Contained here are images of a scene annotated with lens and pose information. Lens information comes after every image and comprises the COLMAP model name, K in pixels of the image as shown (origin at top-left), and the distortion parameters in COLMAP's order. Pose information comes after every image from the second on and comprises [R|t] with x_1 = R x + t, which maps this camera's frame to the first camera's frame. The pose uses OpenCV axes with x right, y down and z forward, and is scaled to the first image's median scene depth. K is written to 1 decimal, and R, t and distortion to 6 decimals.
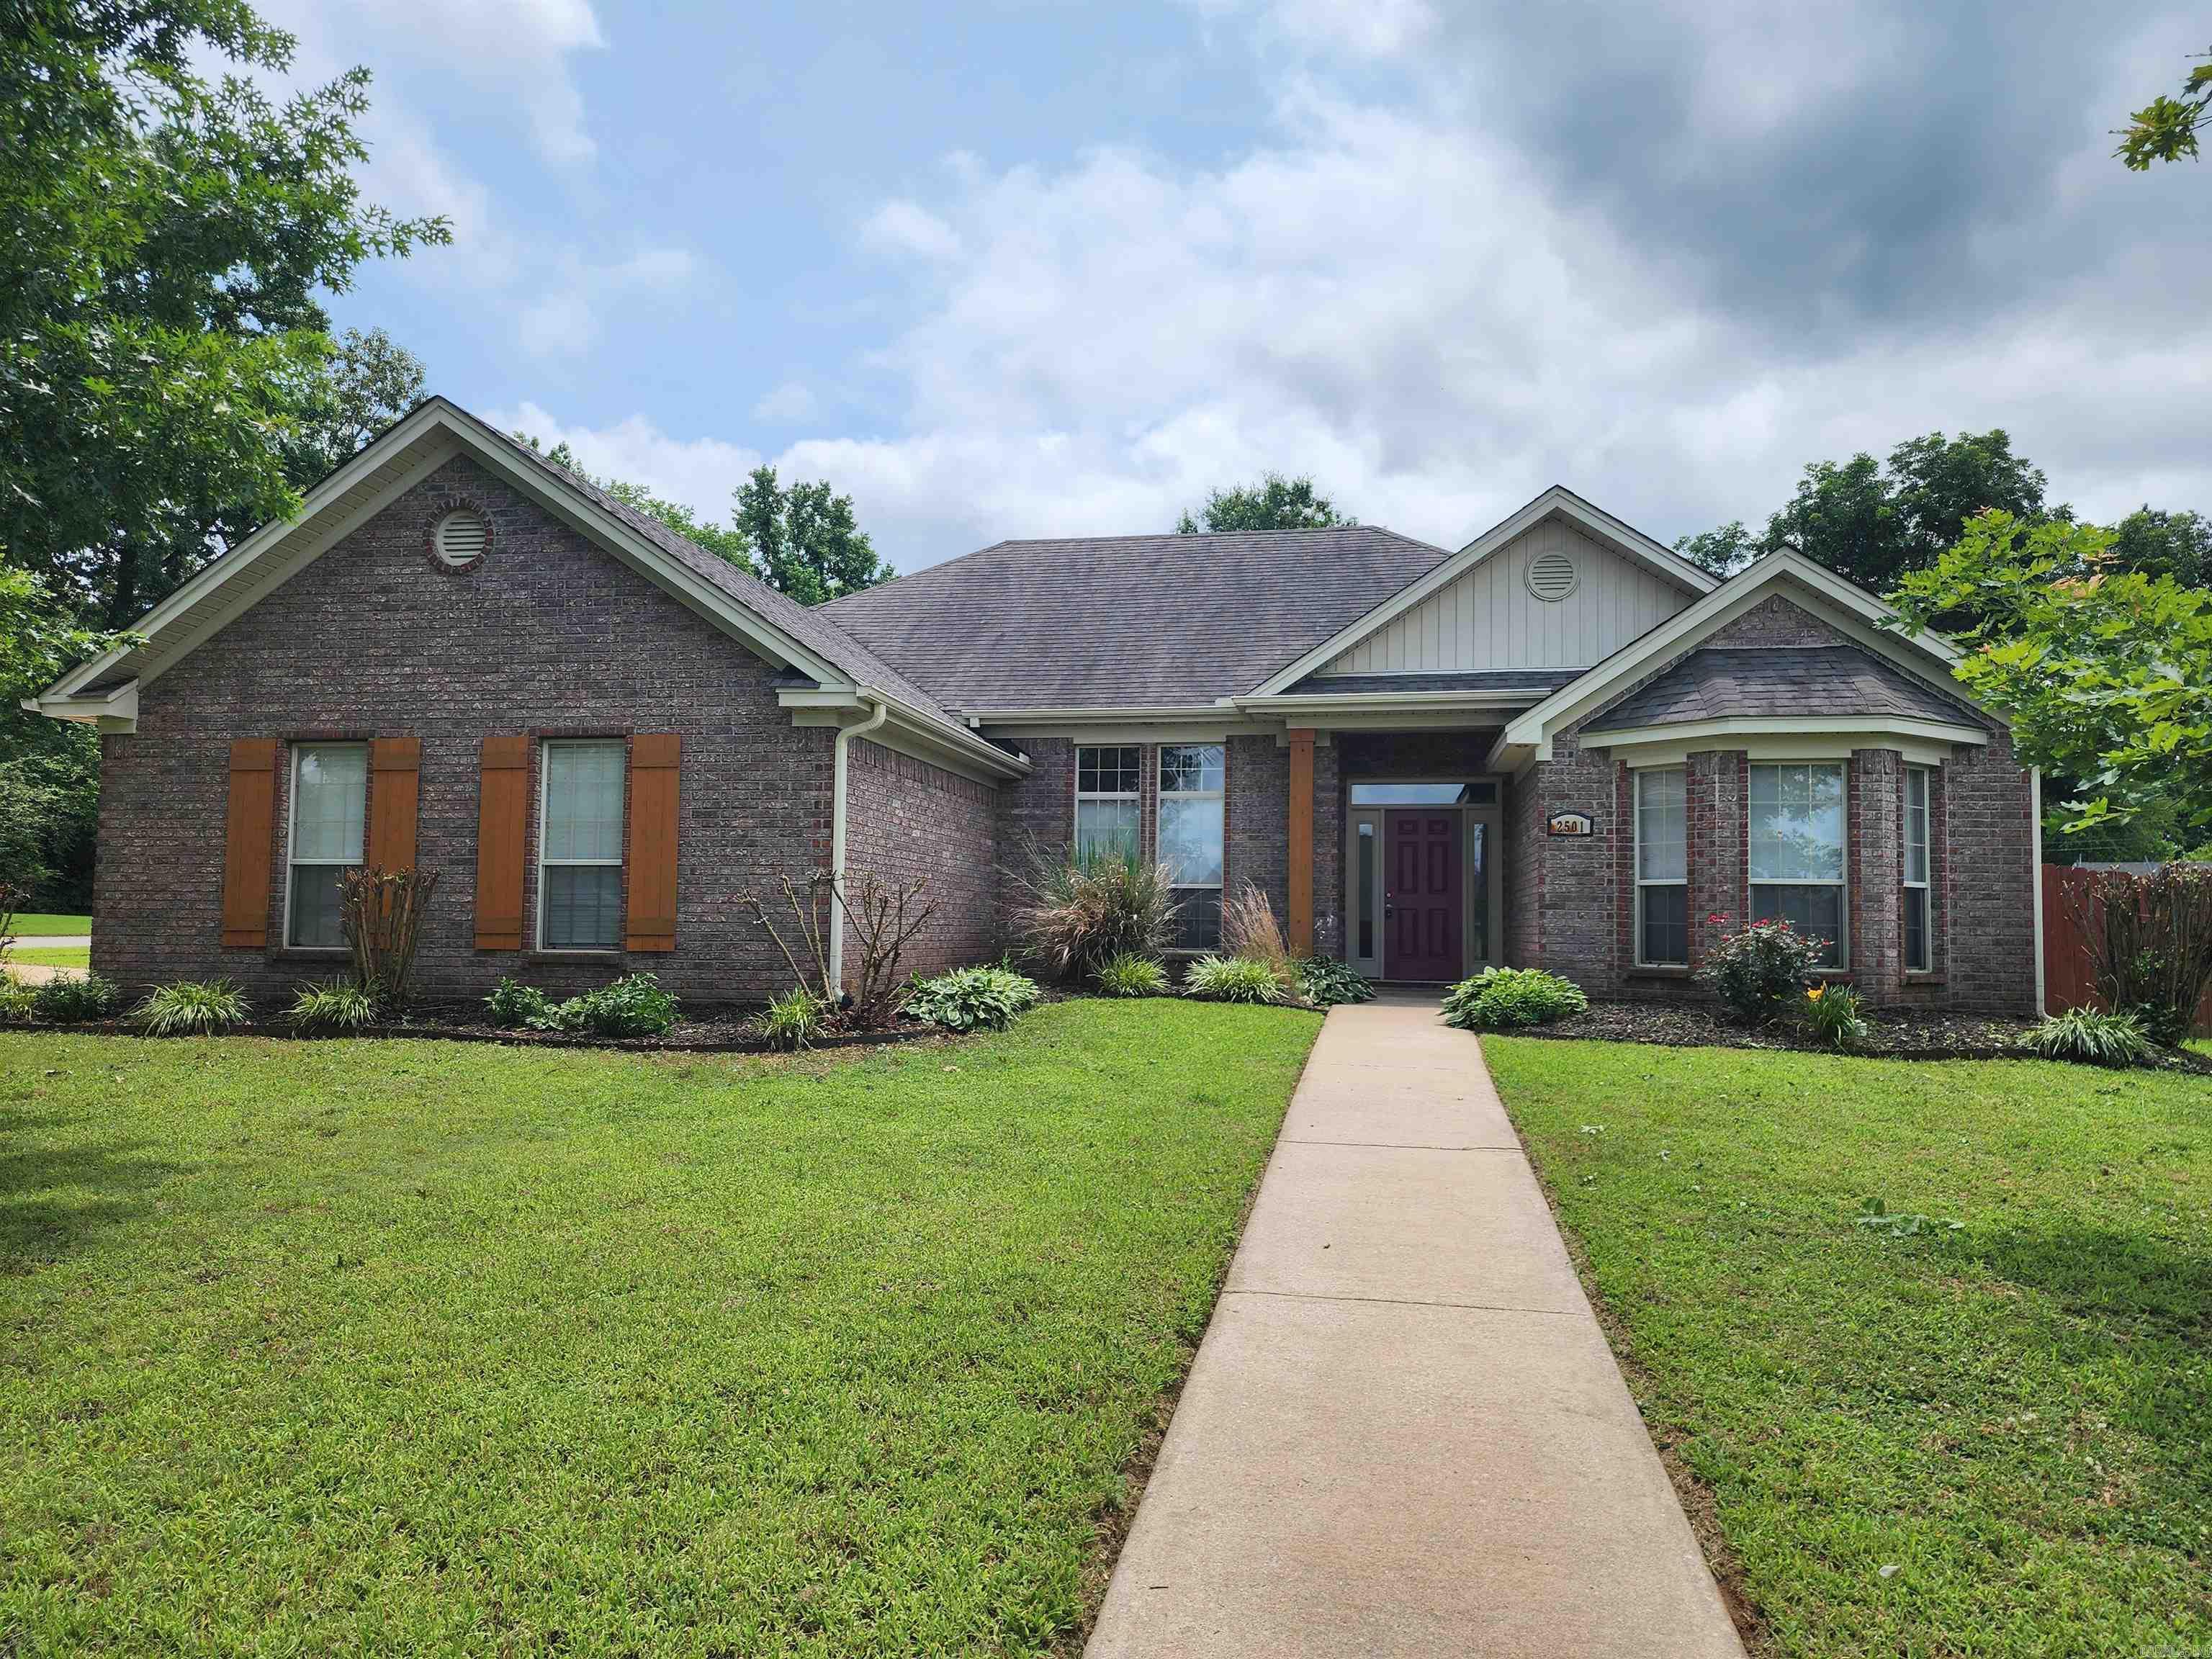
lens RADIAL K [[1489.1, 0, 1063.9], [0, 1489.1, 846.3], [0, 0, 1]] dist [0.007663, -0.002061]
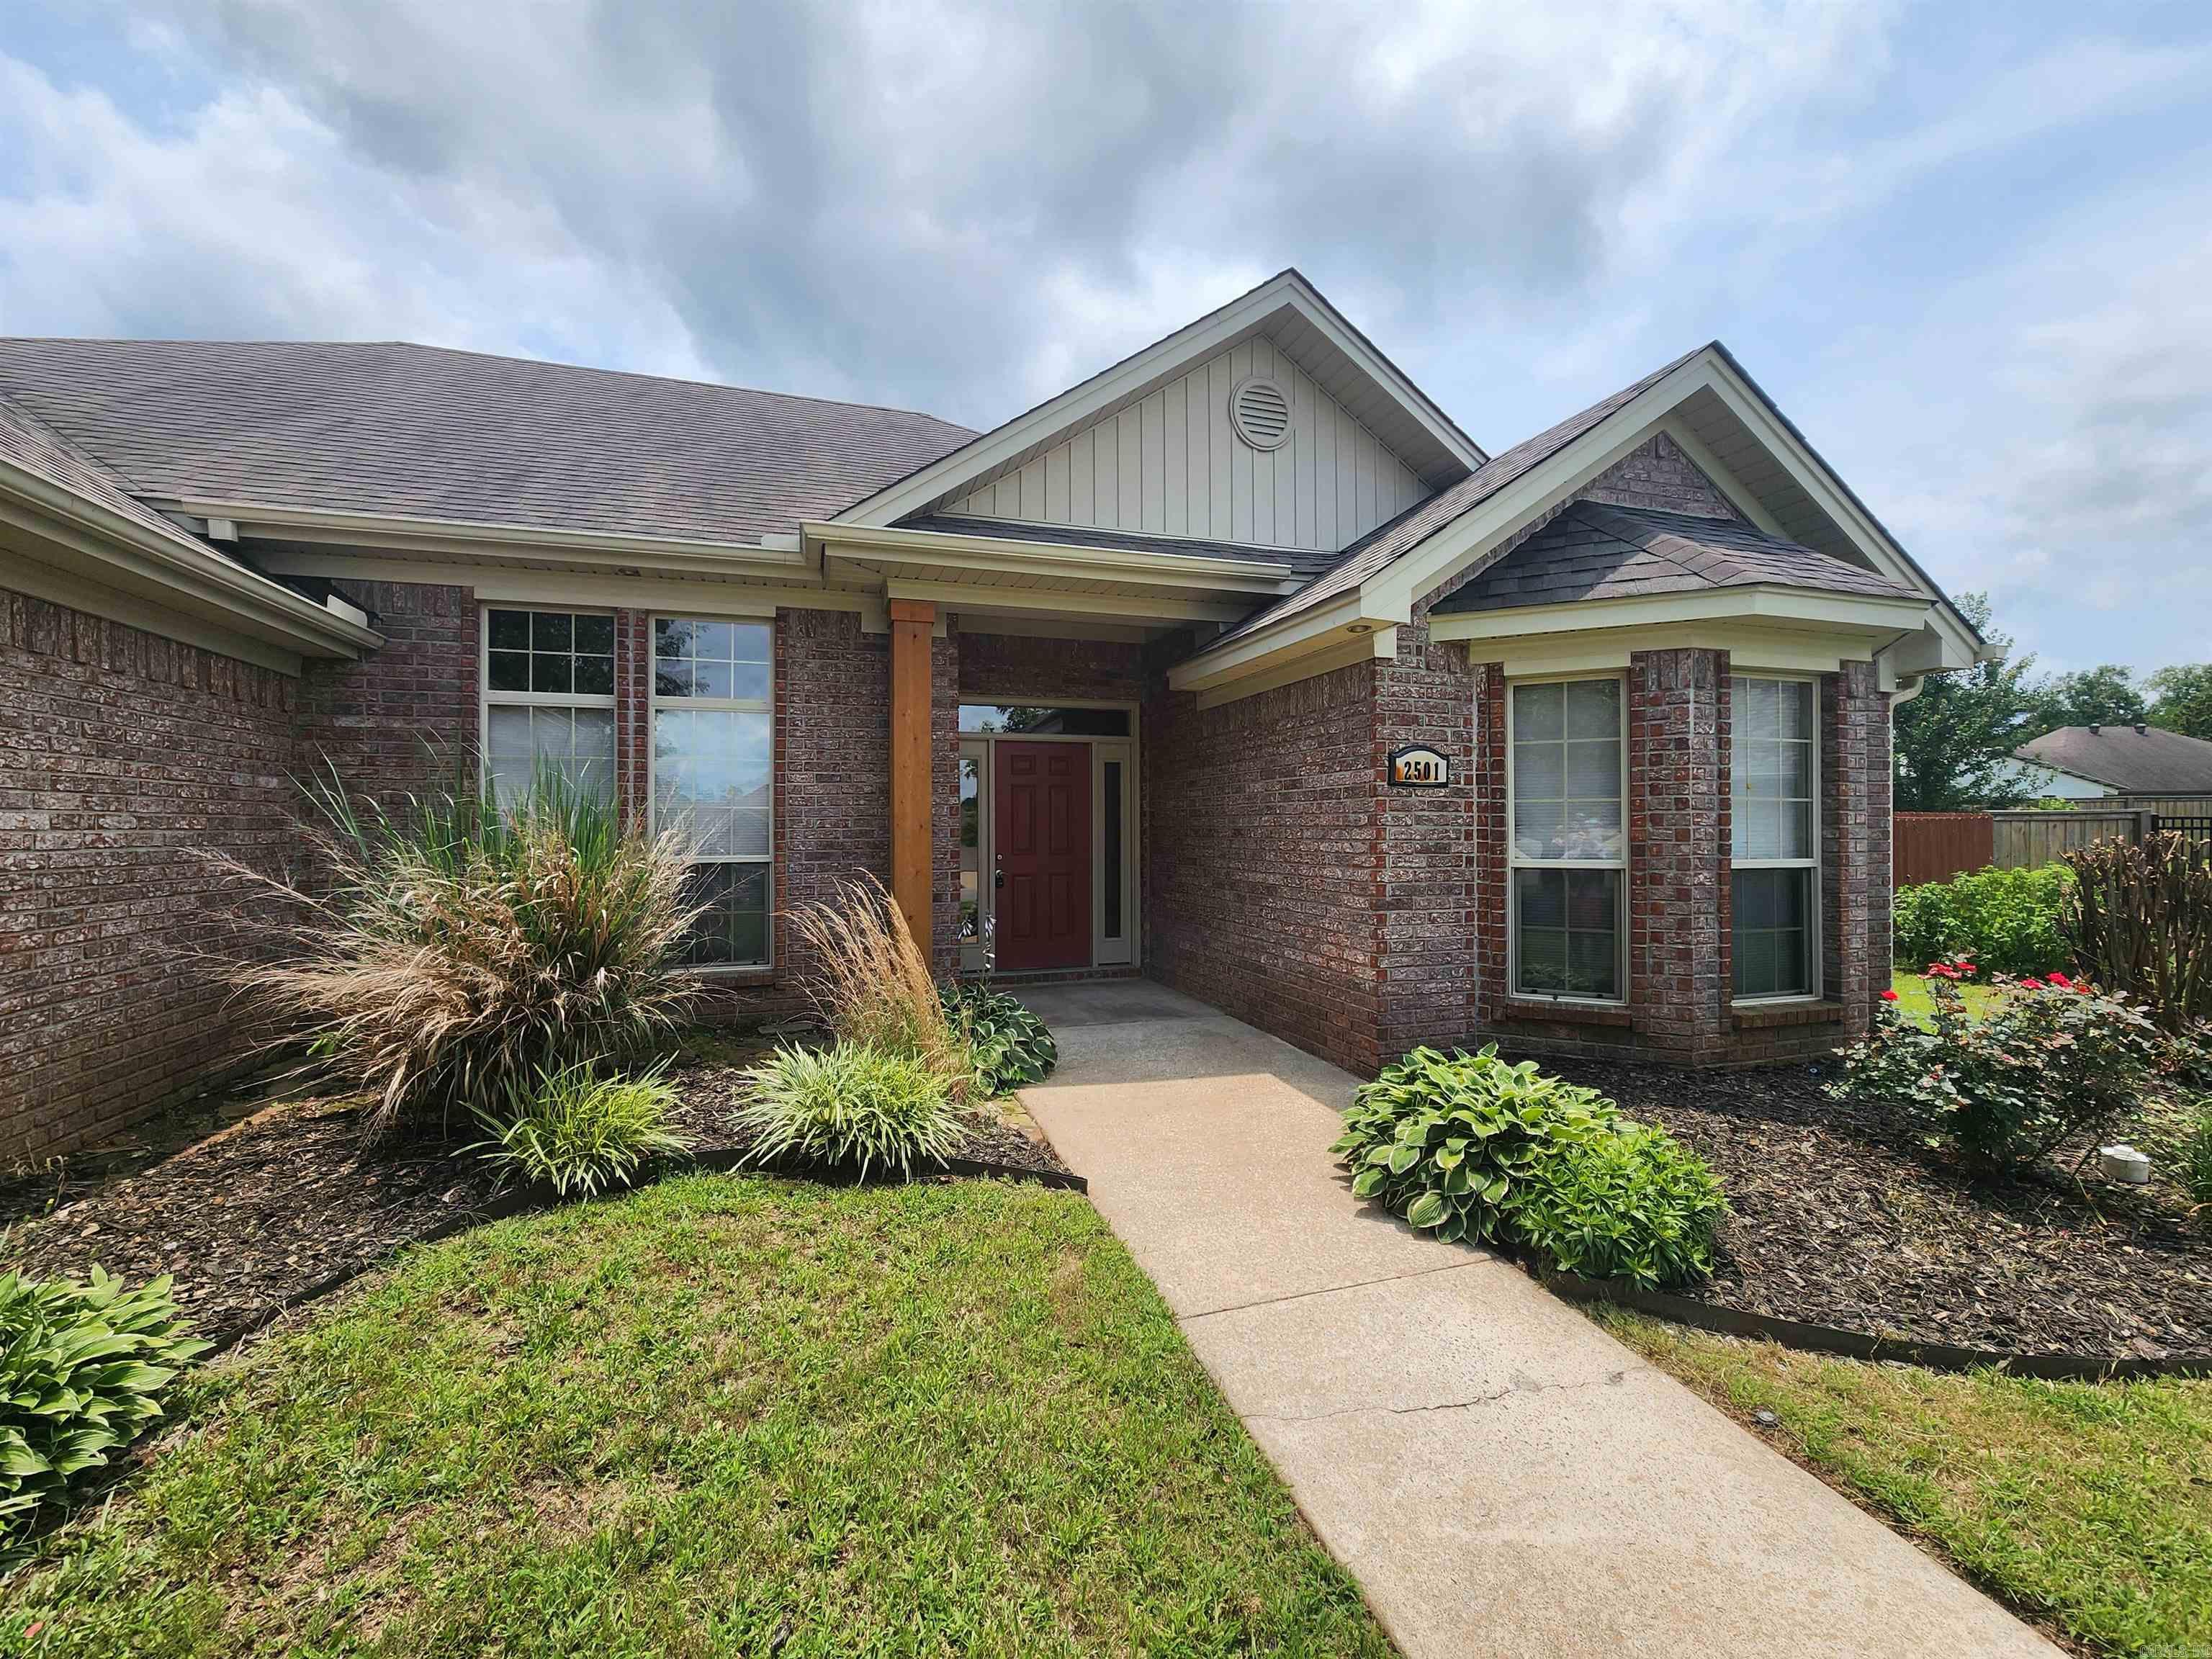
lens RADIAL K [[913.6, 0, 1094.8], [0, 913.6, 822.9], [0, 0, 1]] dist [0.001618, -0.004267]
pose [[0.866332, -0.014966, 0.499244, 0.043062], [-0.011660, 0.998673, 0.050172, -0.009224], [-0.499332, -0.049287, 0.865008, 0.747709]]
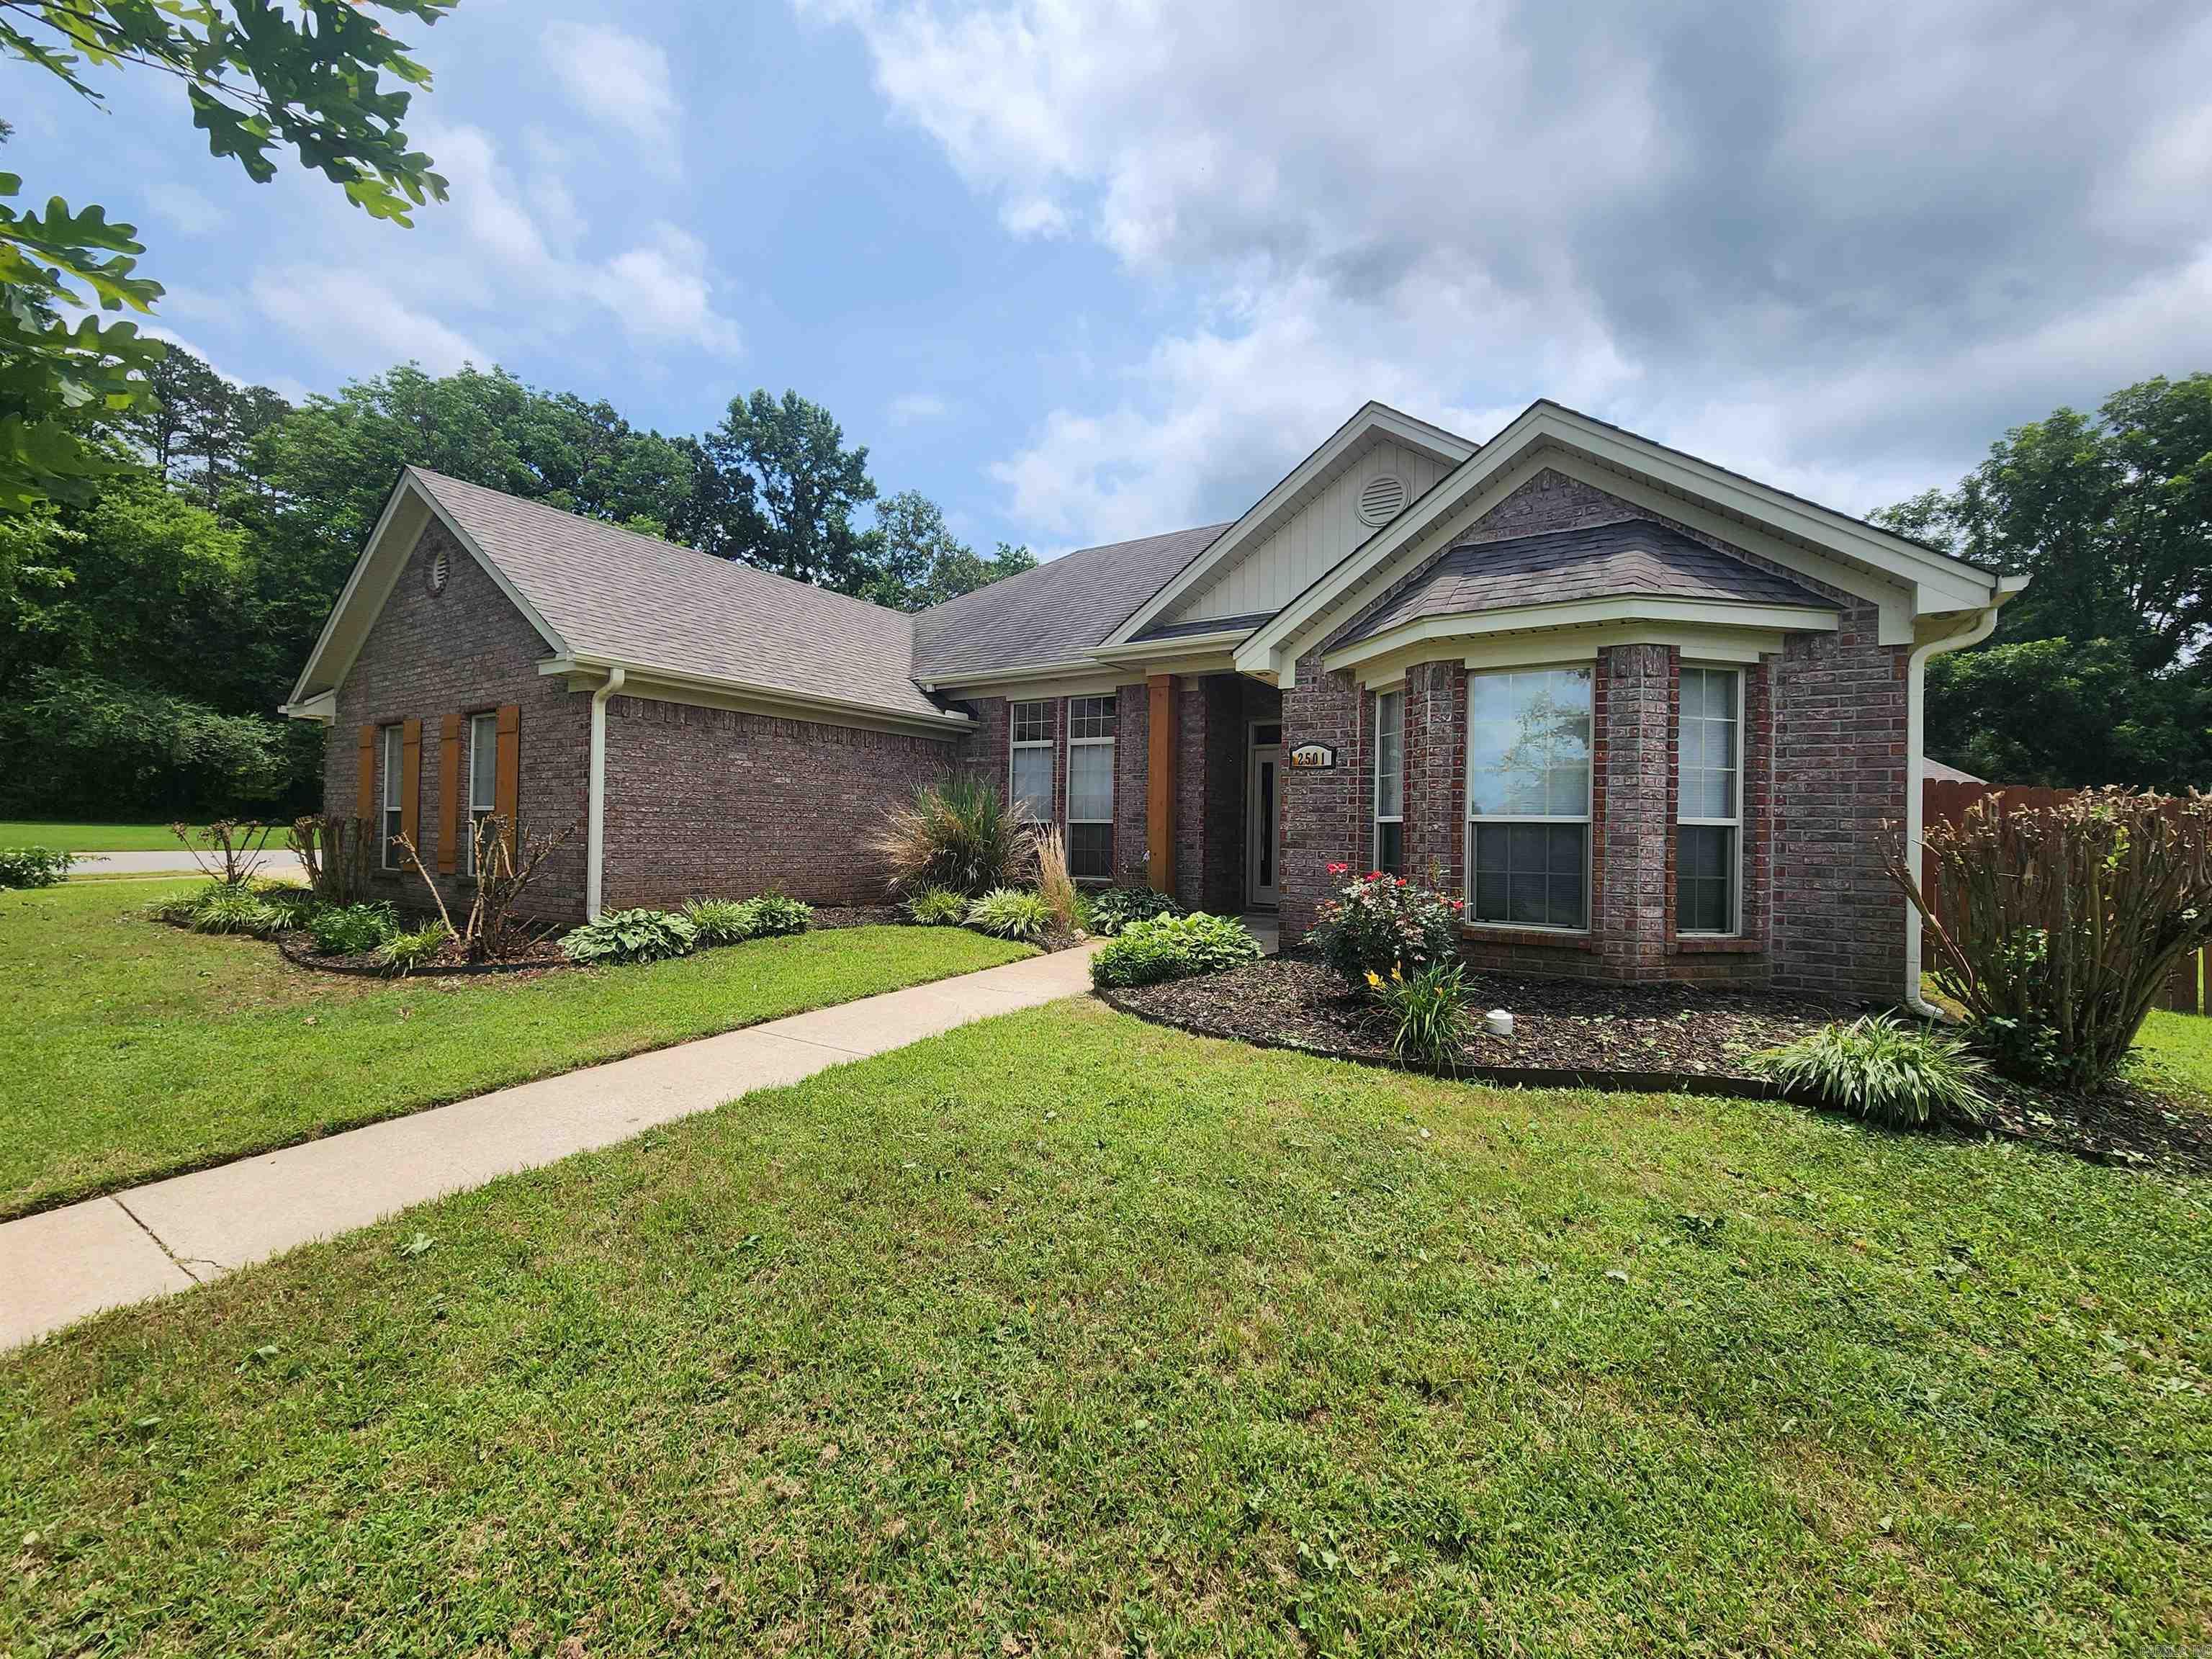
lens RADIAL K [[913.6, 0, 1094.8], [0, 913.6, 822.9], [0, 0, 1]] dist [0.001618, -0.004267]
pose [[0.931751, -0.003466, -0.363082, 0.420177], [0.017834, 0.999184, 0.036228, 0.003660], [0.362660, -0.040231, 0.931053, 0.425548]]
